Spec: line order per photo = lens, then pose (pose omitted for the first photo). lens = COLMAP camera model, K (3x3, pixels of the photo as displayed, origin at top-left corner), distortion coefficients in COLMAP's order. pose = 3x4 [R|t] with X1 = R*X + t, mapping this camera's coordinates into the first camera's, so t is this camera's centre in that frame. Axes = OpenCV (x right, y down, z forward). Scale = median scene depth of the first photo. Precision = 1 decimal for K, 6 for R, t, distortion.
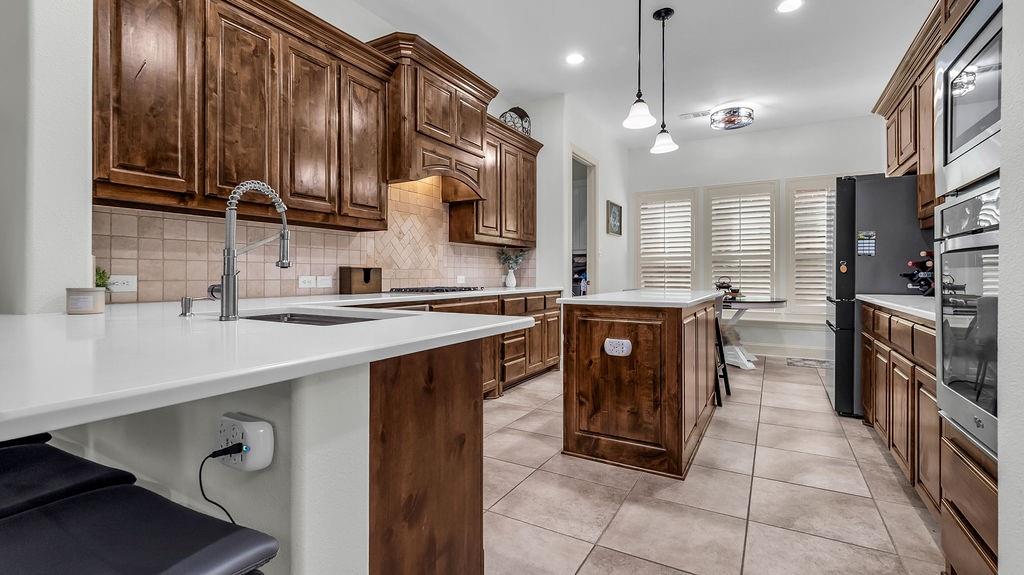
lens RADIAL K [[462.7, 0, 510.7], [0, 462.7, 283.4], [0, 0, 1]] dist [0.009488, -0.000945]
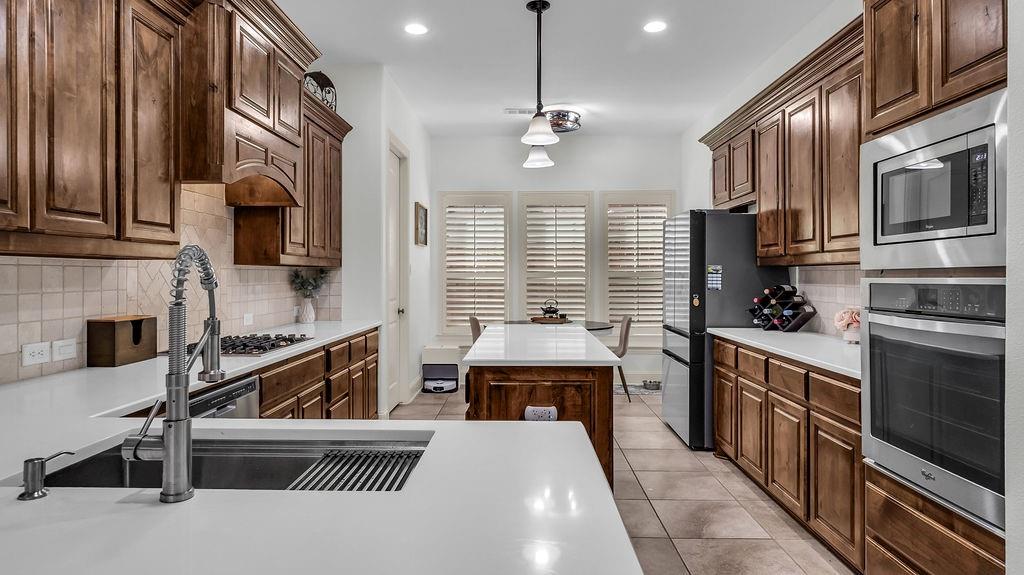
lens RADIAL K [[600.0, 0, 513.2], [0, 600.0, 283.1], [0, 0, 1]] dist [0.001120, -0.000366]
pose [[0.876382, -0.004962, 0.481592, -0.242400], [0.006515, 0.999978, -0.001553, -0.072444], [-0.481573, 0.004499, 0.876394, 0.065897]]
